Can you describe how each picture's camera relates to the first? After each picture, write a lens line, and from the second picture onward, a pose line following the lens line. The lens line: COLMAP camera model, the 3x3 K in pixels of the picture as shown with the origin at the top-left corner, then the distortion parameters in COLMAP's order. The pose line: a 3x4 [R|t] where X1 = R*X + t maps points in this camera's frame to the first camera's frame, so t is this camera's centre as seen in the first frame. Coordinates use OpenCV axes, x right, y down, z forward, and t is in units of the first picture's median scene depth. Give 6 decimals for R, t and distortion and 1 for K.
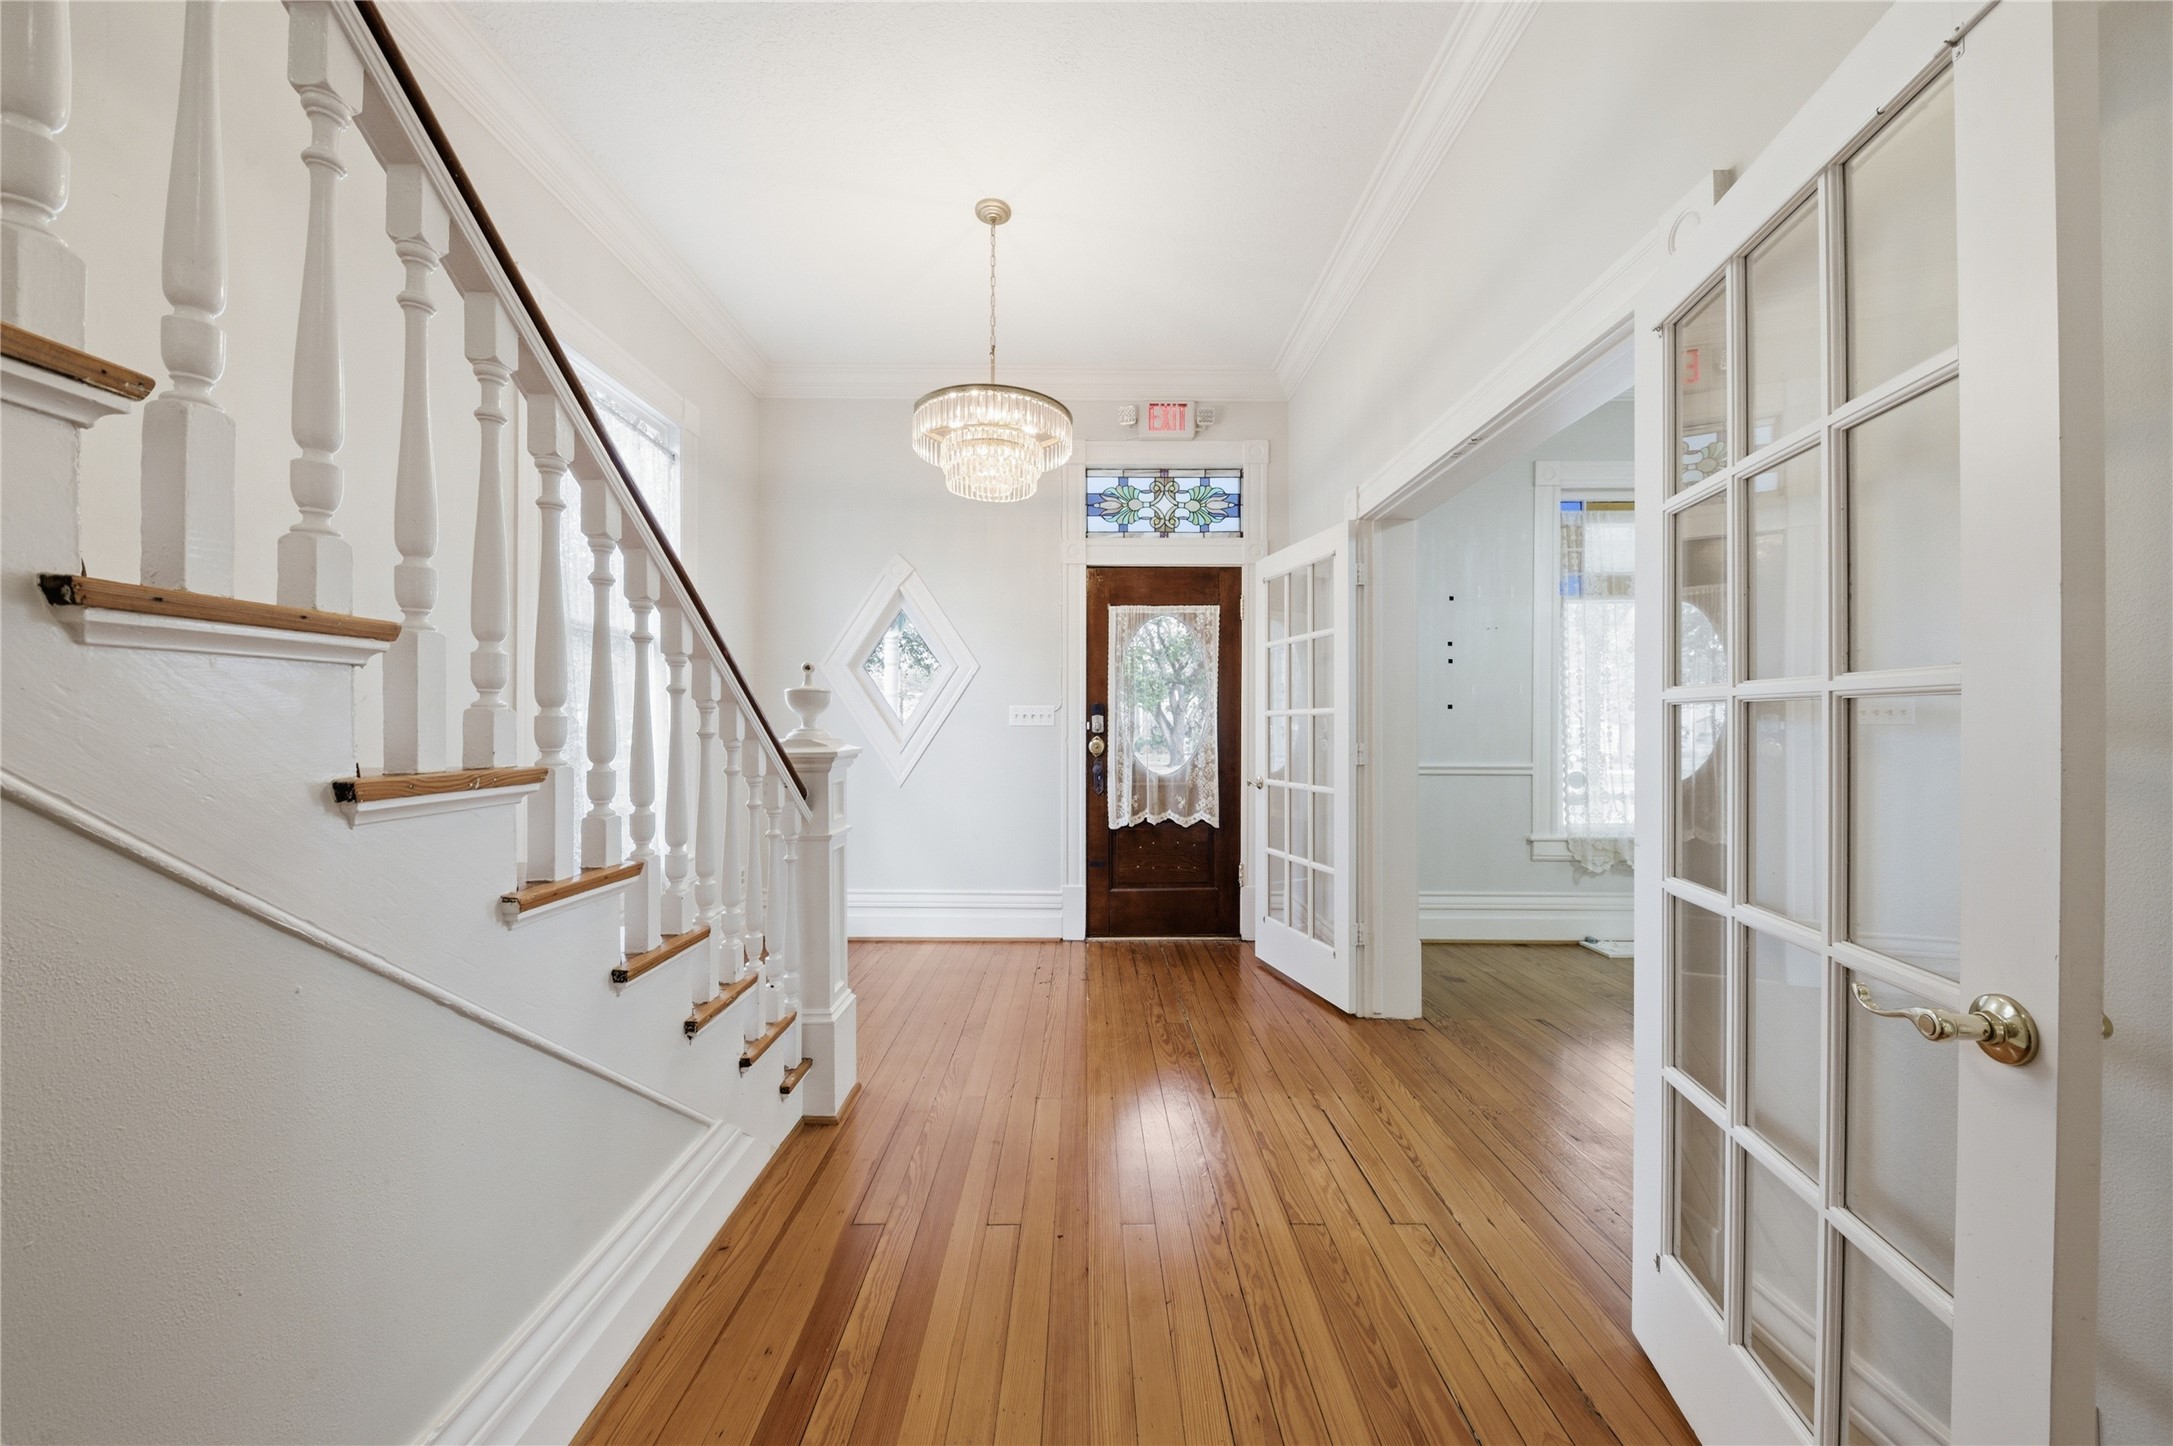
lens RADIAL K [[764.6, 0, 1085.0], [0, 764.6, 721.1], [0, 0, 1]] dist [0.008914, -0.005929]
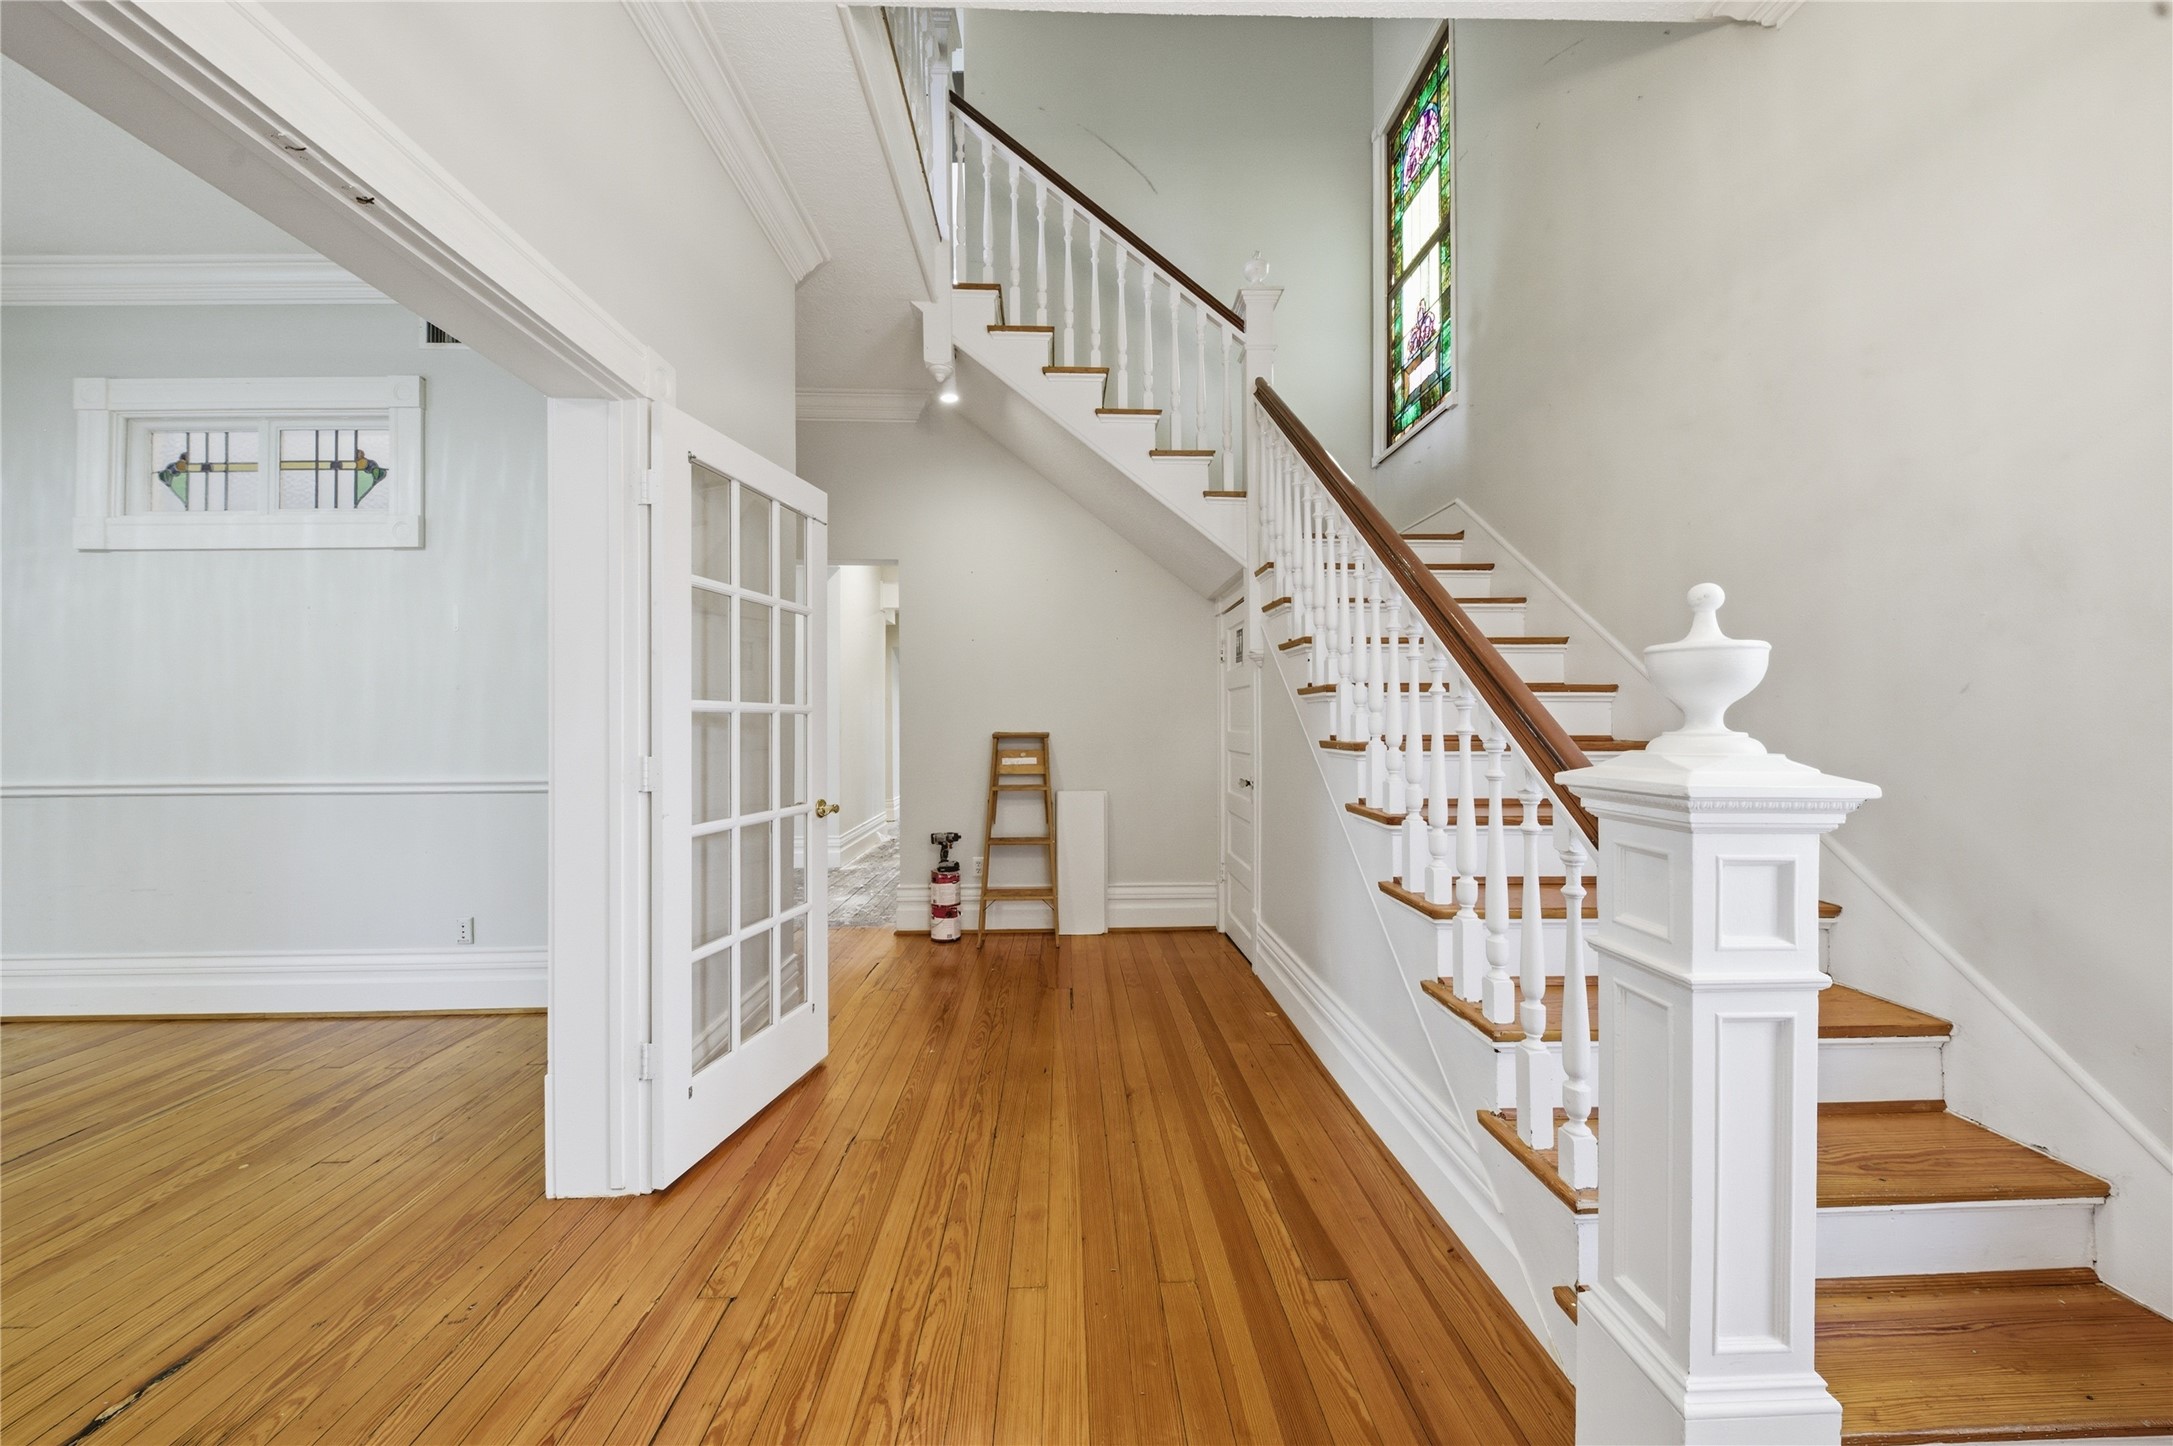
lens RADIAL K [[764.6, 0, 1085.0], [0, 764.6, 721.1], [0, 0, 1]] dist [0.008914, -0.005929]
pose [[-0.999568, 0.005251, -0.028906, 0.011012], [0.005440, 0.999964, -0.006463, 0.003441], [0.028871, -0.006617, -0.999561, 0.832686]]
